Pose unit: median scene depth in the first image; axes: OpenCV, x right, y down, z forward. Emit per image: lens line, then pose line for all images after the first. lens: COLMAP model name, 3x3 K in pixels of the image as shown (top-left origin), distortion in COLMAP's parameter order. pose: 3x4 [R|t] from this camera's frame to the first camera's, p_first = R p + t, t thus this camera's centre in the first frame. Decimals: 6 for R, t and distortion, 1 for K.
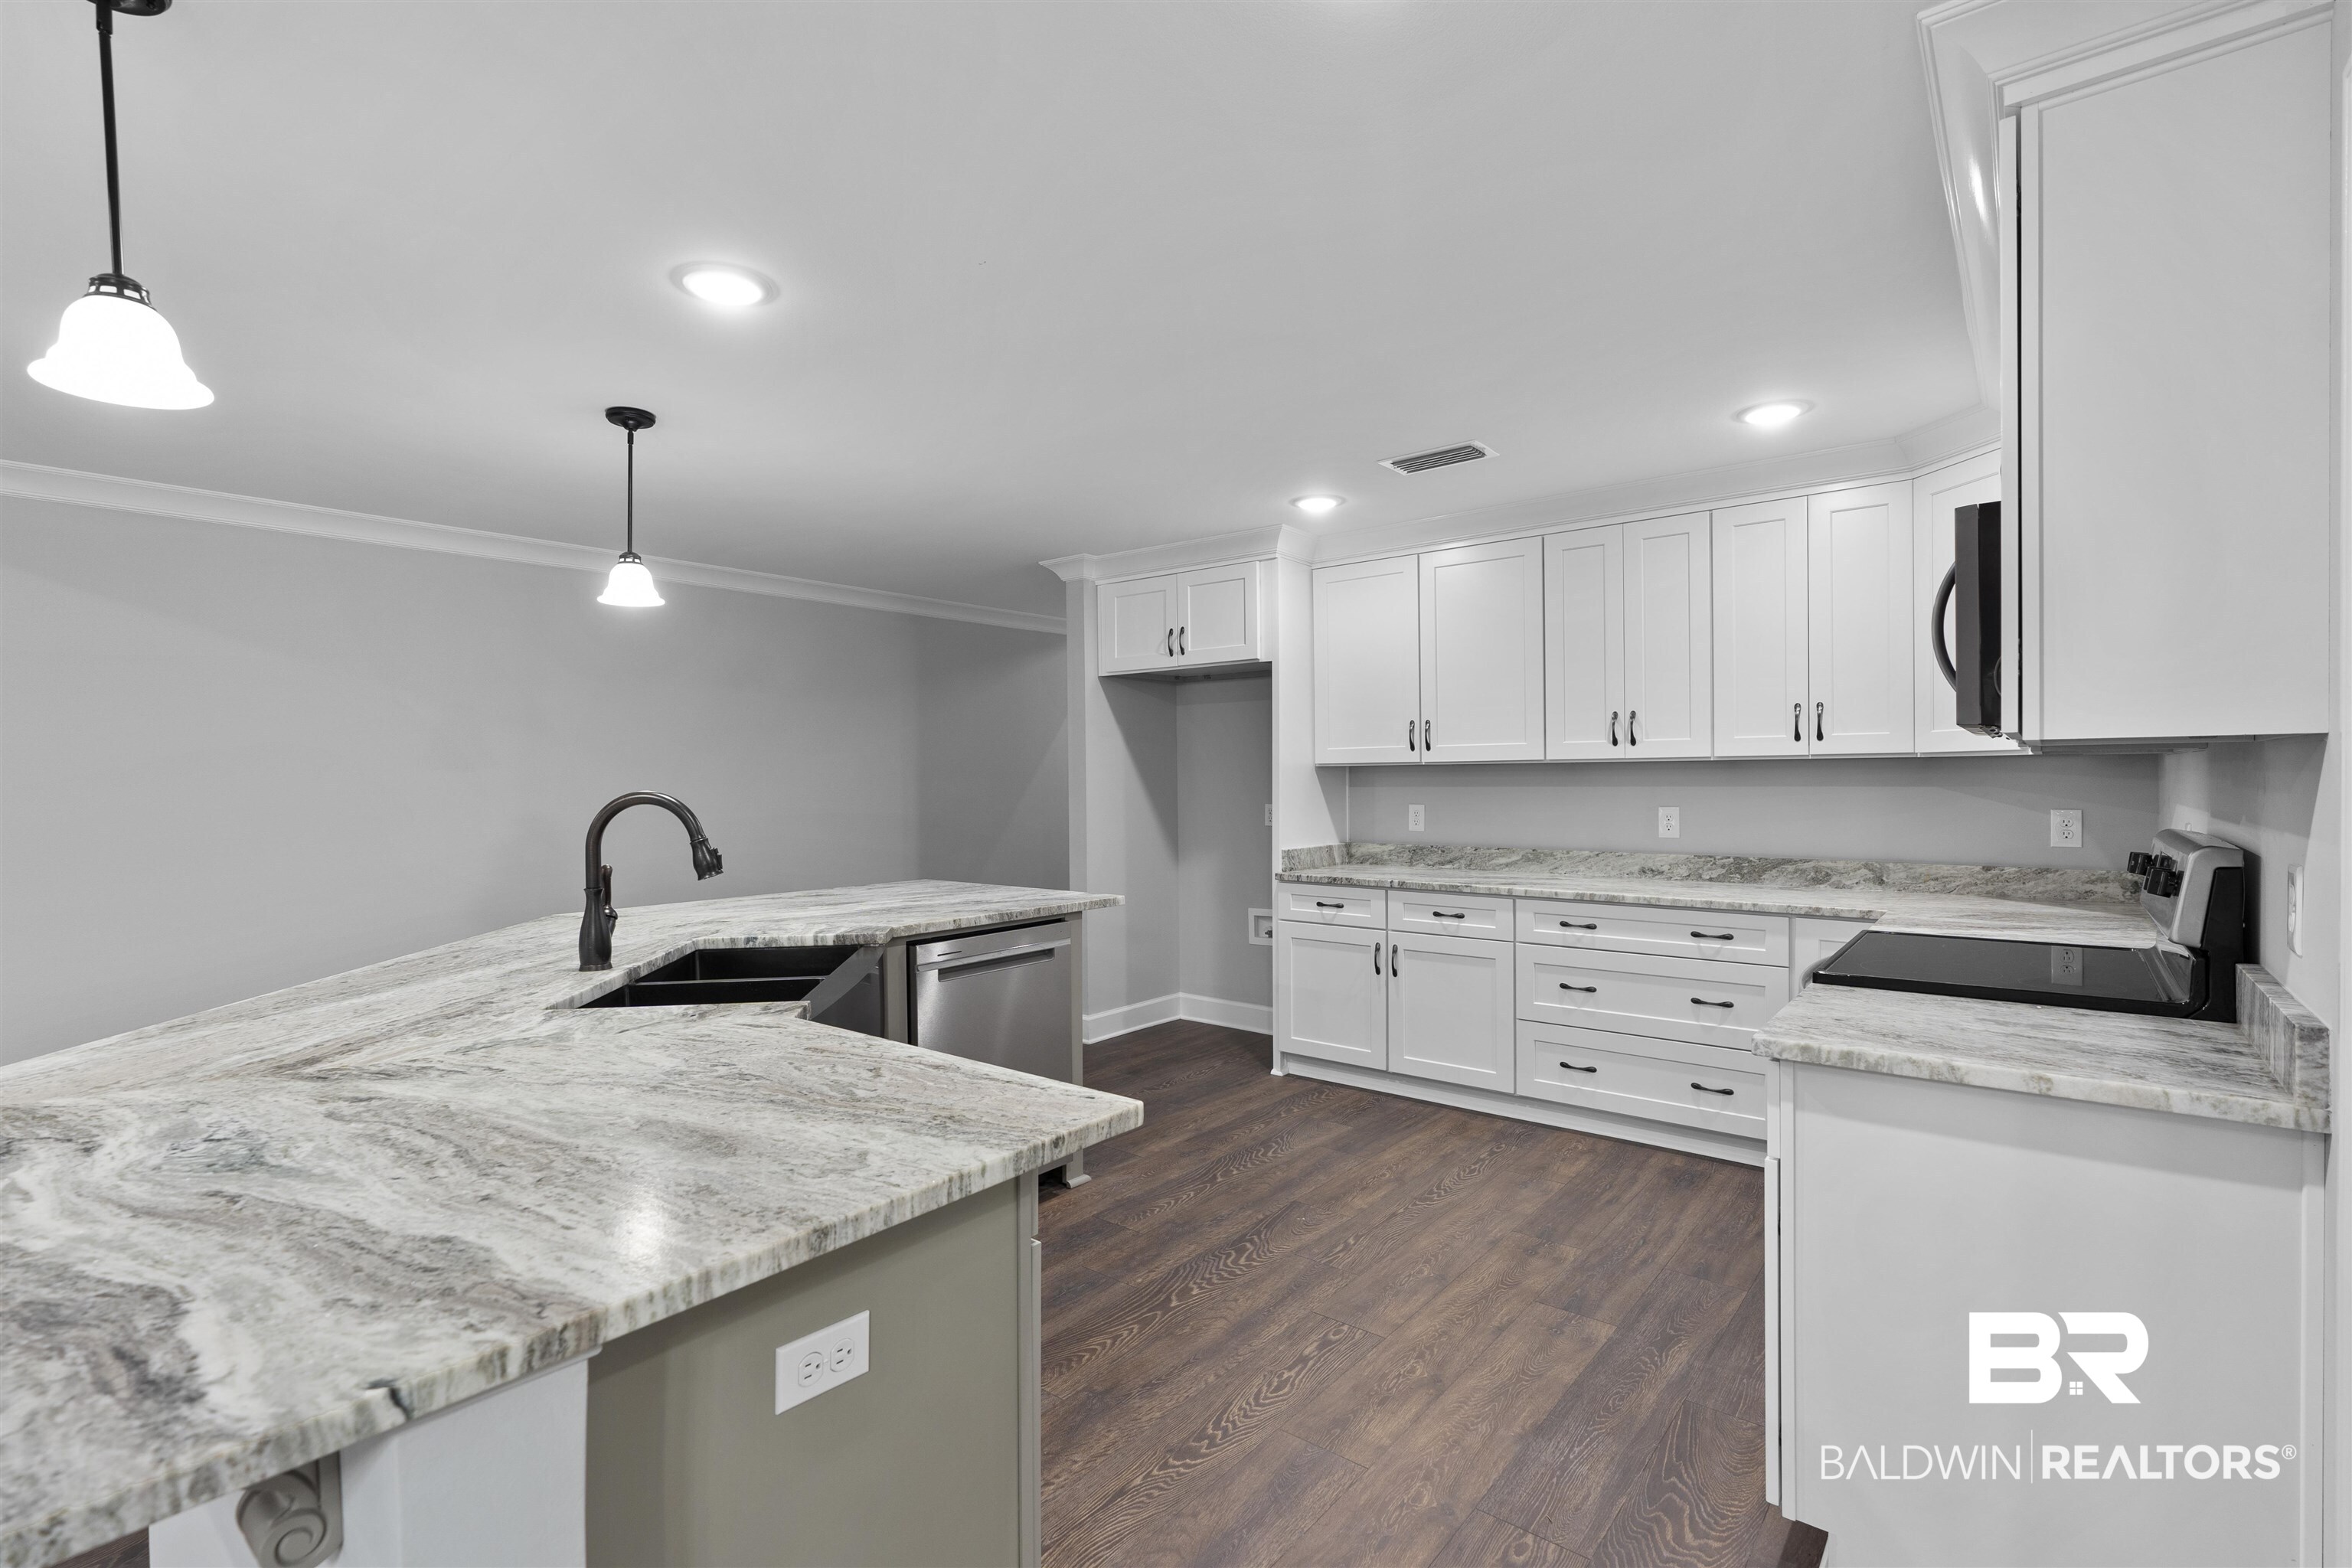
lens RADIAL K [[1065.1, 0, 1158.5], [0, 1065.1, 805.9], [0, 0, 1]] dist [-0.004585, 0.000397]
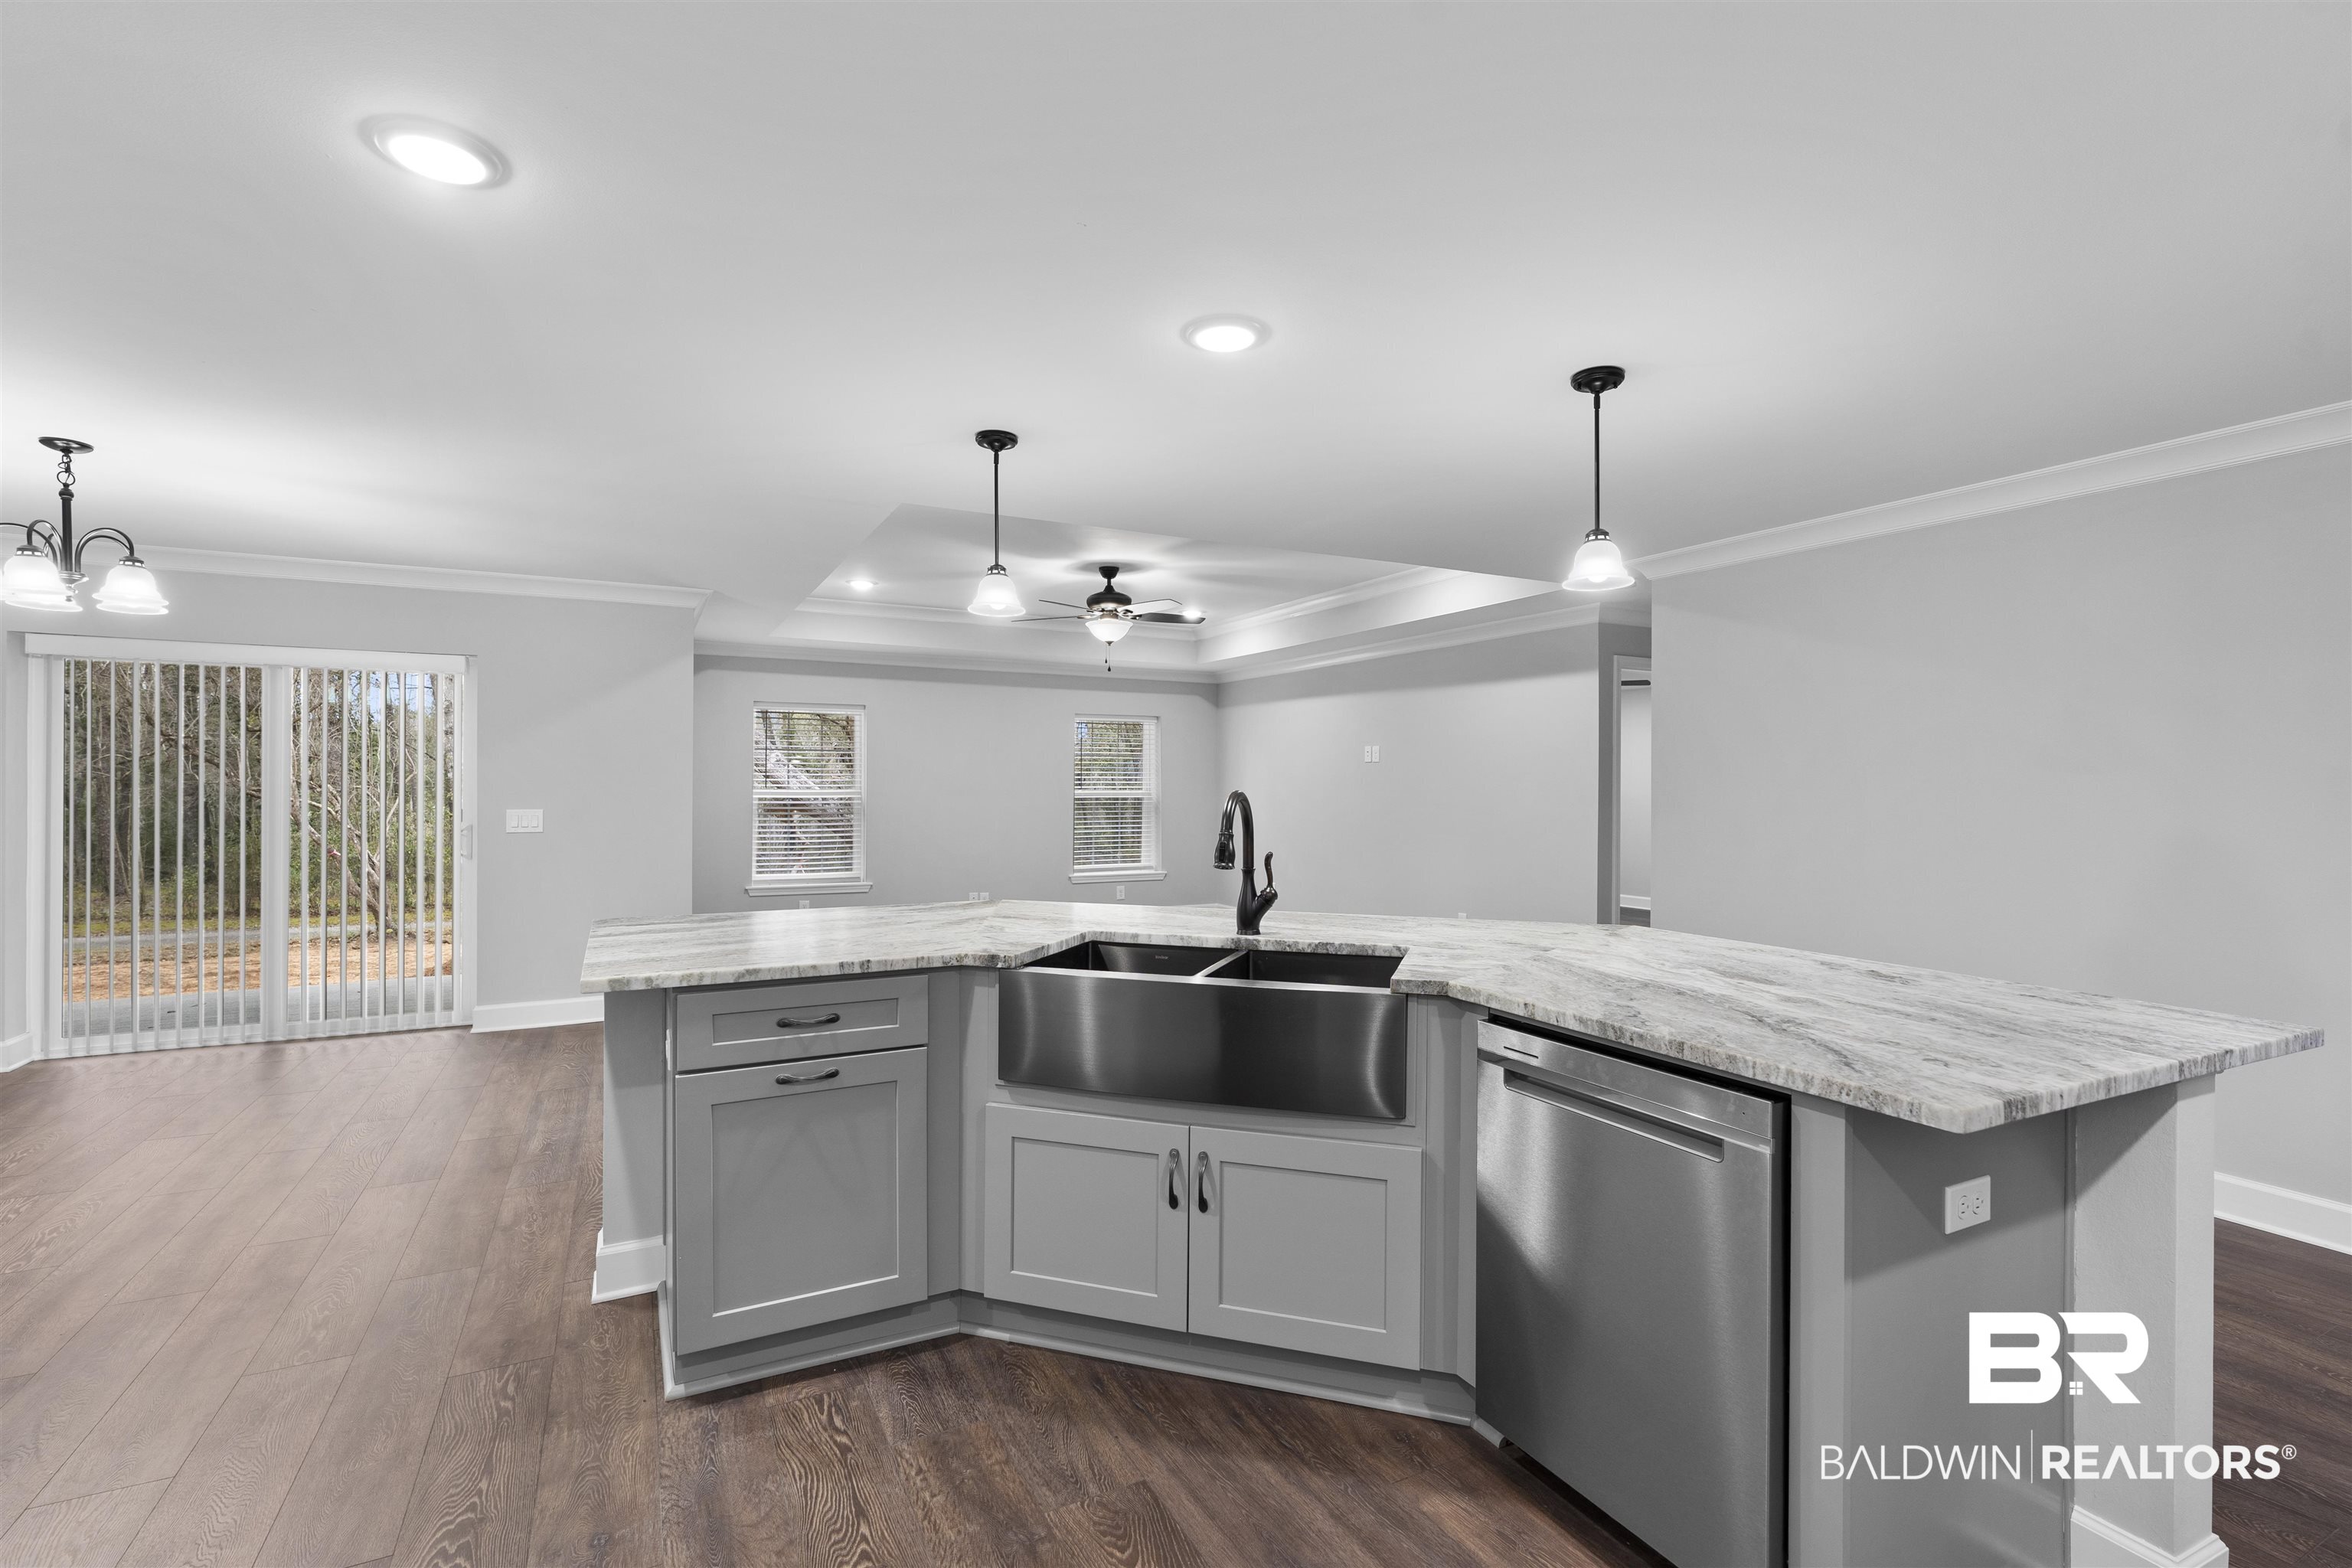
lens RADIAL K [[1065.1, 0, 1167.9], [0, 1065.1, 778.3], [0, 0, 1]] dist [-0.004585, 0.000397]
pose [[-0.396182, 0.002735, -0.918168, 0.409658], [-0.030524, 0.999404, 0.016148, -0.028348], [0.917665, 0.034423, -0.395862, 0.889841]]
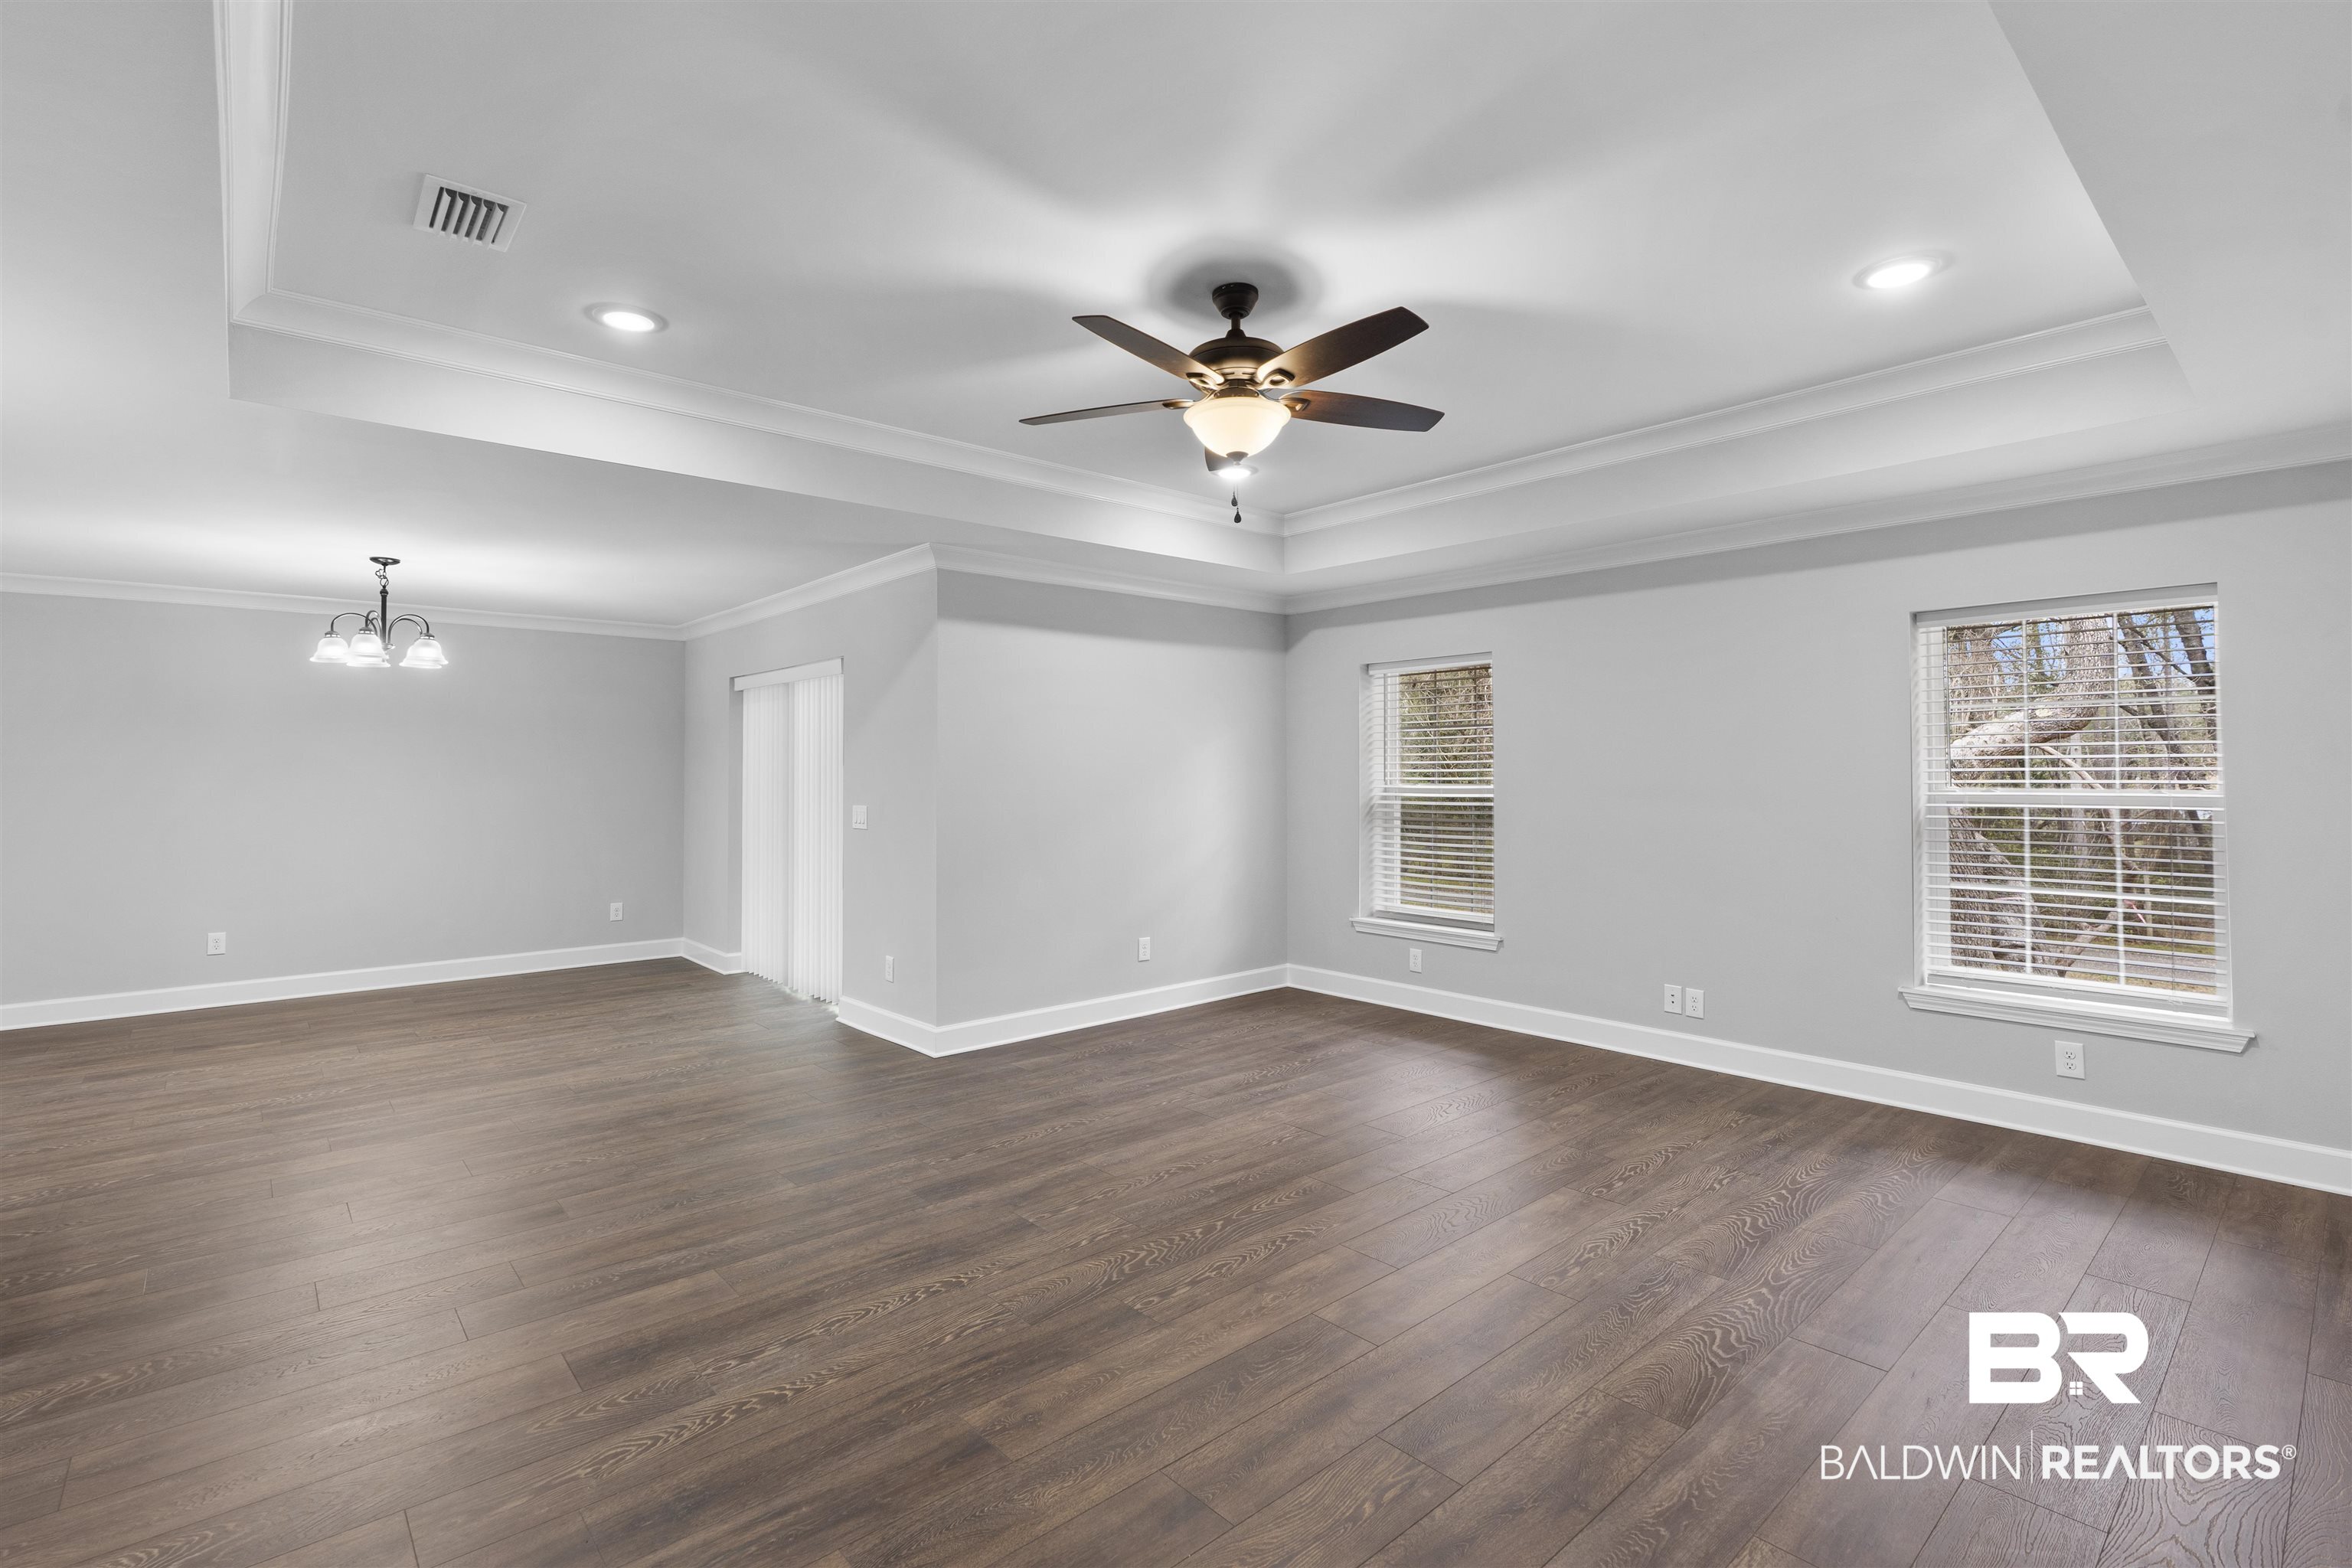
lens RADIAL K [[1065.1, 0, 1176.4], [0, 1065.1, 760.7], [0, 0, 1]] dist [-0.004585, 0.000397]
pose [[-0.988770, 0.016573, 0.148525, -1.374967], [0.019619, 0.999626, 0.019066, -0.014156], [-0.148153, 0.021766, -0.988725, 0.878097]]
